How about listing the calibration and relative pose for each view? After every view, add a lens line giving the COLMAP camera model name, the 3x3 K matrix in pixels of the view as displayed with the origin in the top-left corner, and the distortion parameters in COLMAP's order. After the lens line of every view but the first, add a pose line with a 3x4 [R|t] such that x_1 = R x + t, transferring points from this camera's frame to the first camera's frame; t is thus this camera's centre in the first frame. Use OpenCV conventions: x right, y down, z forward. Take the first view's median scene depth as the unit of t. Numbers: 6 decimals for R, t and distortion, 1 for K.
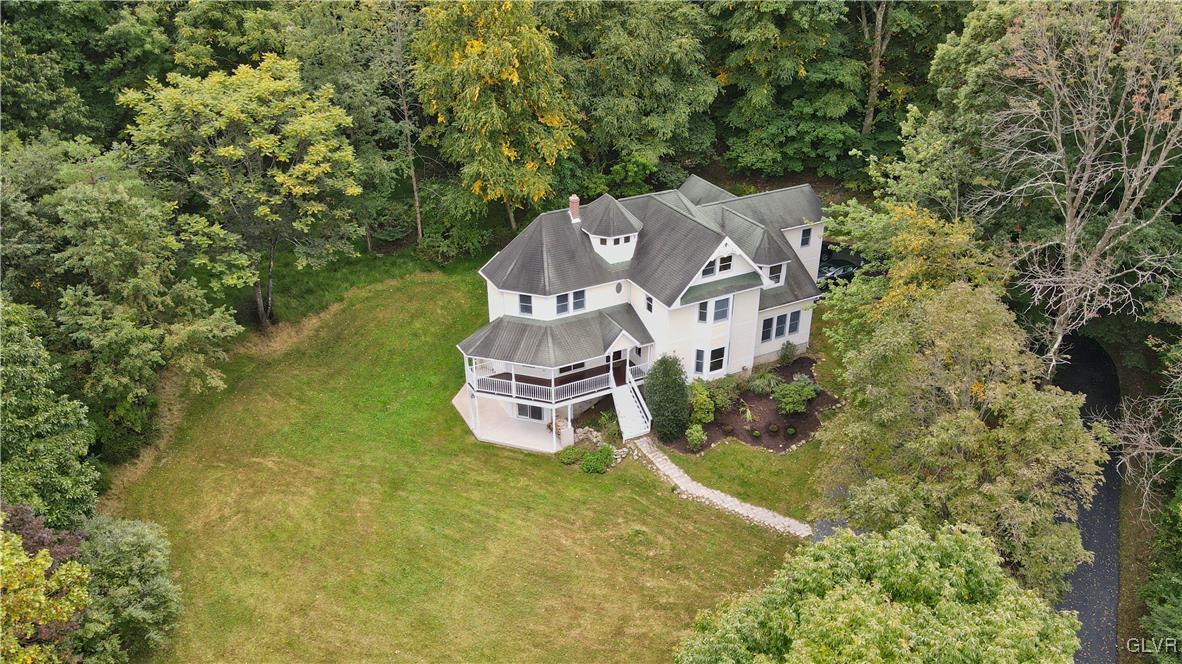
lens RADIAL K [[872.3, 0, 587.0], [0, 872.3, 330.1], [0, 0, 1]] dist [0.003129, 0.016380]
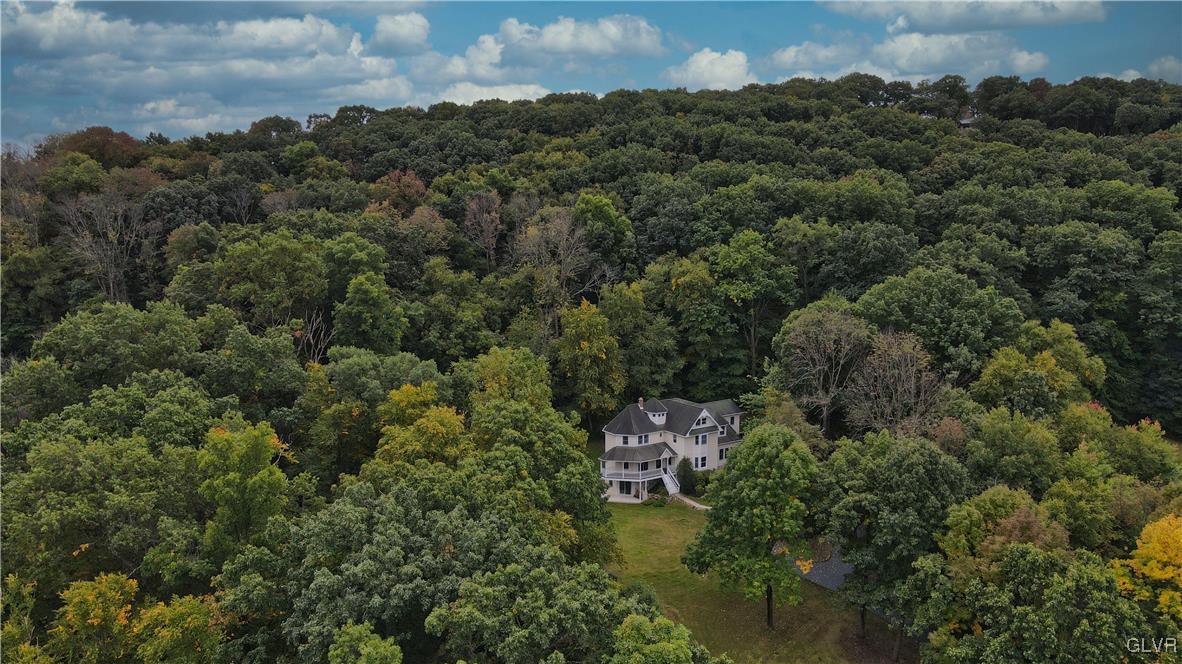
lens RADIAL K [[872.3, 0, 579.4], [0, 872.3, 331.8], [0, 0, 1]] dist [0.003129, 0.016380]
pose [[0.994380, -0.015444, 0.104742, -0.443427], [0.051406, 0.935293, -0.350122, 0.527647], [-0.092557, 0.353538, 0.930830, -1.356625]]
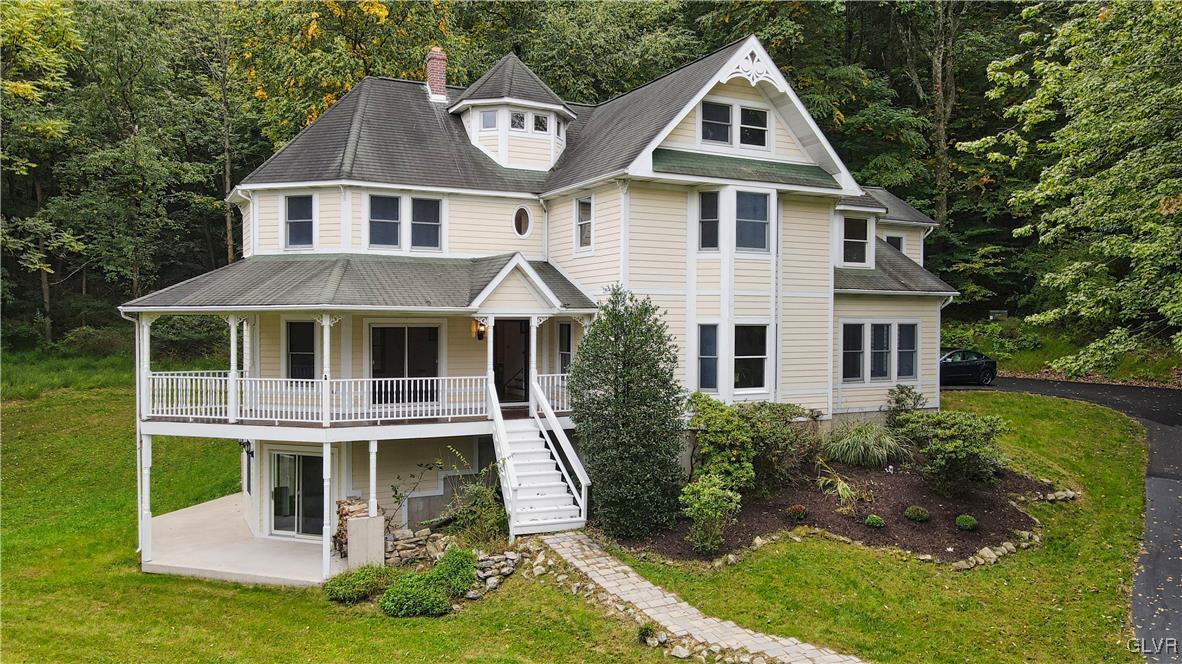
lens RADIAL K [[872.3, 0, 583.5], [0, 872.3, 331.4], [0, 0, 1]] dist [0.003129, 0.016380]
pose [[0.999966, 0.006449, -0.005111, 0.072277], [-0.008065, 0.891164, -0.453610, 0.211214], [0.001629, 0.453636, 0.891185, 0.626834]]
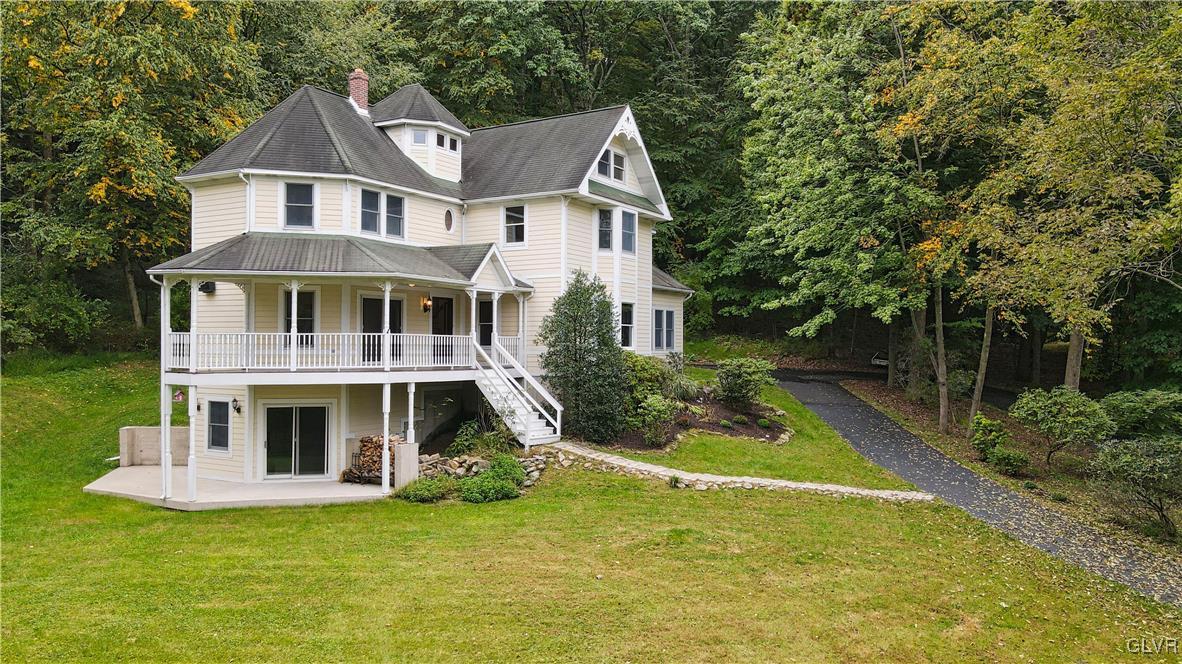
lens RADIAL K [[872.3, 0, 588.0], [0, 872.3, 328.4], [0, 0, 1]] dist [0.003129, 0.016380]
pose [[0.847807, 0.016199, 0.530057, -0.191482], [0.242206, 0.877362, -0.414213, 0.277736], [-0.471761, 0.479556, 0.739911, 0.570912]]
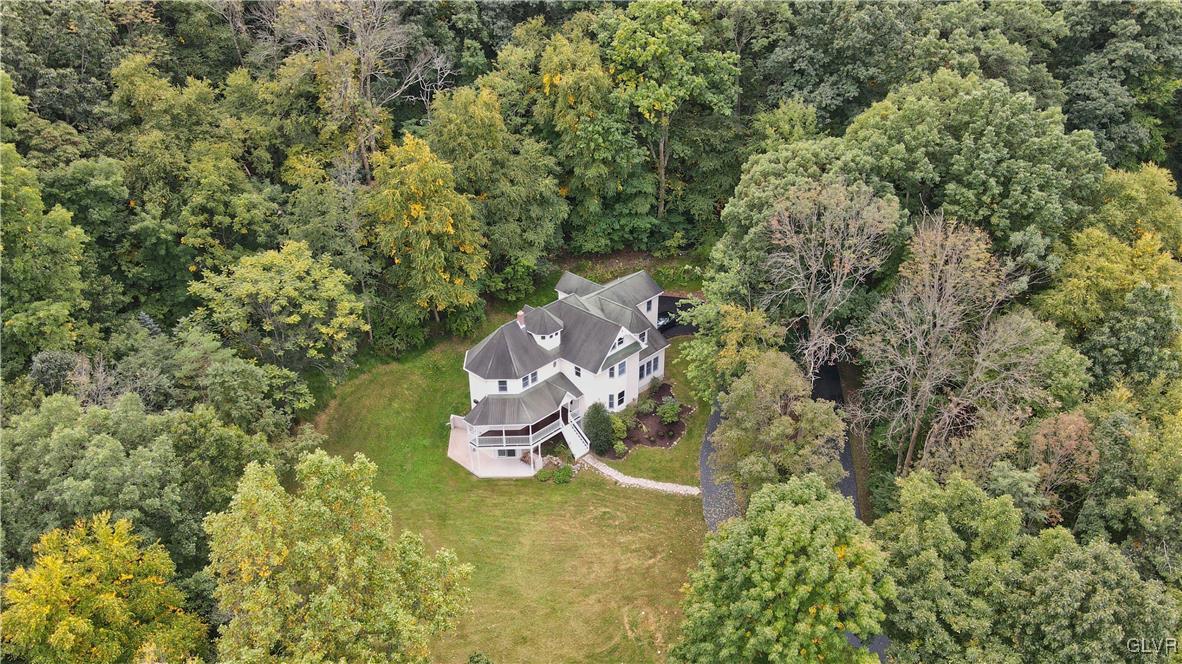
lens RADIAL K [[872.3, 0, 582.5], [0, 872.3, 333.6], [0, 0, 1]] dist [0.003129, 0.016380]
pose [[0.947496, -0.158235, 0.277874, -0.346412], [0.153701, 0.987380, 0.038169, -0.156356], [-0.280407, 0.006545, 0.959859, -0.523958]]
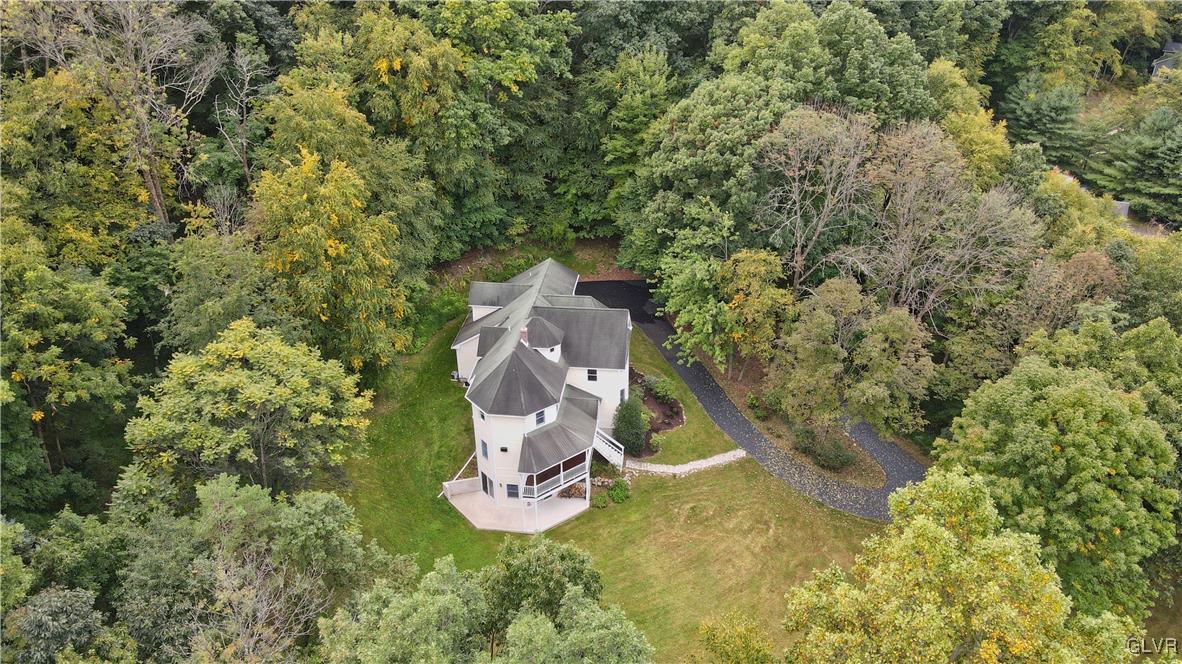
lens RADIAL K [[872.3, 0, 588.2], [0, 872.3, 333.2], [0, 0, 1]] dist [0.003129, 0.016380]
pose [[0.569757, -0.399089, 0.718404, -0.892727], [0.393714, 0.899876, 0.187651, -0.350411], [-0.721364, 0.175930, 0.669838, 0.057933]]
